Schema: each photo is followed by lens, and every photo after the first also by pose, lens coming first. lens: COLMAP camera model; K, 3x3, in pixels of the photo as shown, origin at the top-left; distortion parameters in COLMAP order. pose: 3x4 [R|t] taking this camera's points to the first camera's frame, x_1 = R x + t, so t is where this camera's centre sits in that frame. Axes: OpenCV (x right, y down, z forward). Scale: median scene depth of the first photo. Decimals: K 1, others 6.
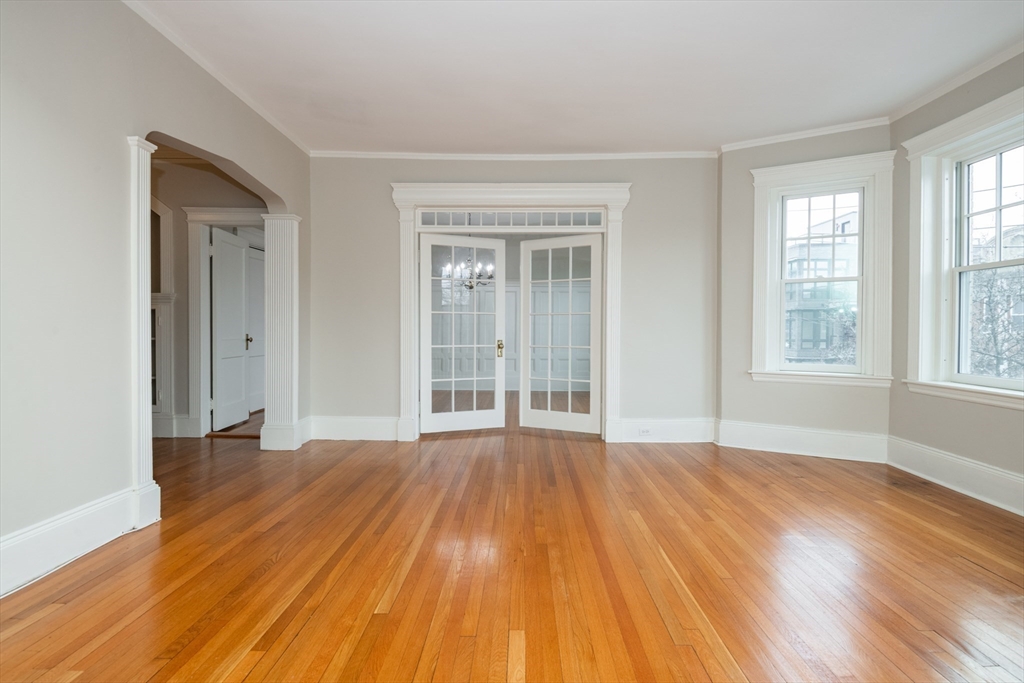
lens RADIAL K [[511.5, 0, 515.9], [0, 511.5, 340.0], [0, 0, 1]] dist [-0.005102, -0.001401]
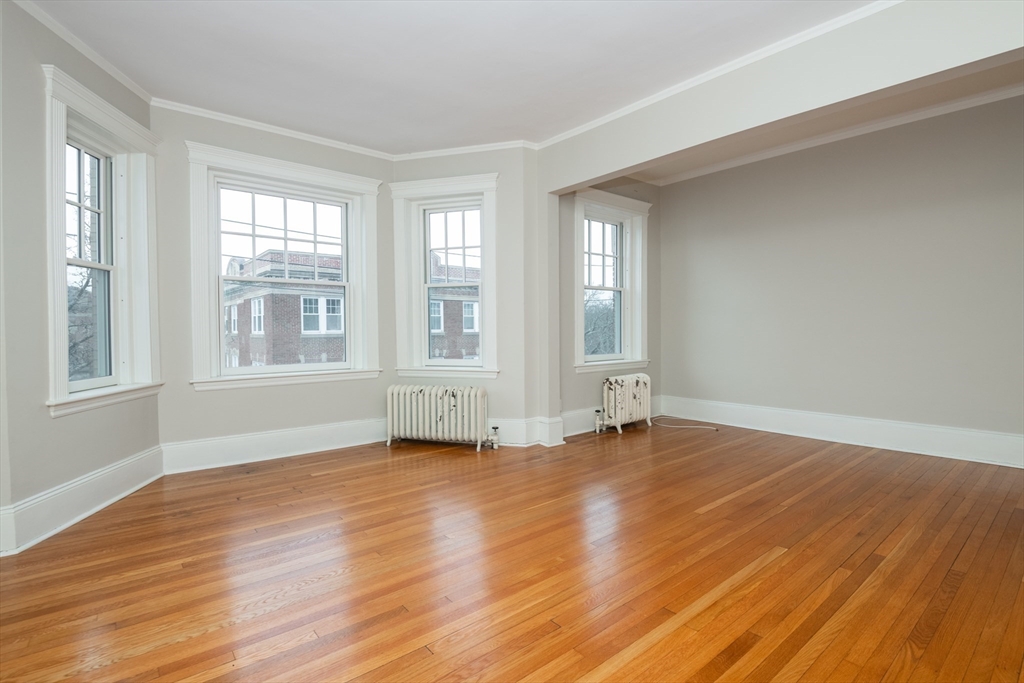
lens RADIAL K [[502.5, 0, 512.0], [0, 502.5, 337.5], [0, 0, 1]] dist [-0.001491, -0.003388]
pose [[-0.639659, -0.018616, 0.768433, -0.301963], [0.017910, 0.999074, 0.039113, -0.025503], [-0.768450, 0.038782, -0.638733, 0.880973]]
